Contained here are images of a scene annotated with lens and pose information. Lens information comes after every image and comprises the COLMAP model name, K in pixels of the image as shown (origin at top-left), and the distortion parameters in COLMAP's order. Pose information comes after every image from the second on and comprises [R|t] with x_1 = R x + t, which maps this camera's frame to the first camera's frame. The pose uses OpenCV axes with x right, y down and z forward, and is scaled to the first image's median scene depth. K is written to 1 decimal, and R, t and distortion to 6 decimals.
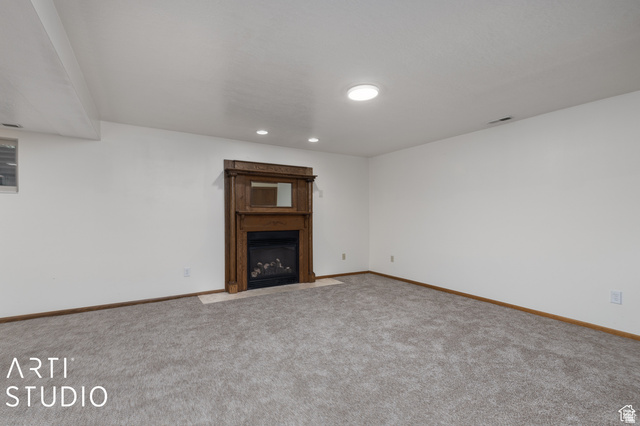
lens RADIAL K [[305.1, 0, 318.9], [0, 305.1, 209.1], [0, 0, 1]] dist [0.027904, 0.000136]
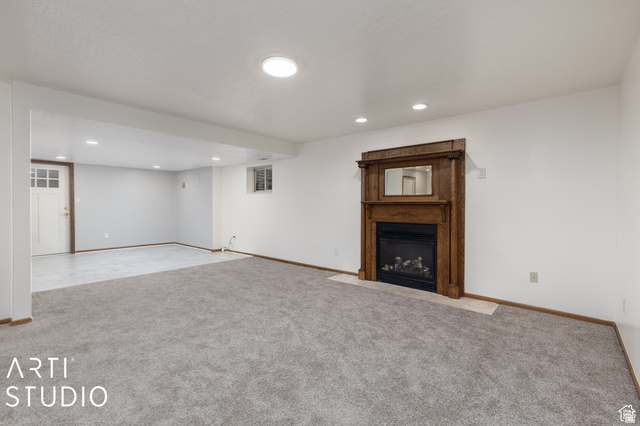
lens RADIAL K [[305.1, 0, 318.9], [0, 305.1, 209.1], [0, 0, 1]] dist [0.027904, 0.000136]
pose [[0.274308, 0.010240, -0.961587, 0.616180], [0.014511, 0.999785, 0.014786, 0.014560], [0.961532, -0.018010, 0.274100, 0.520651]]
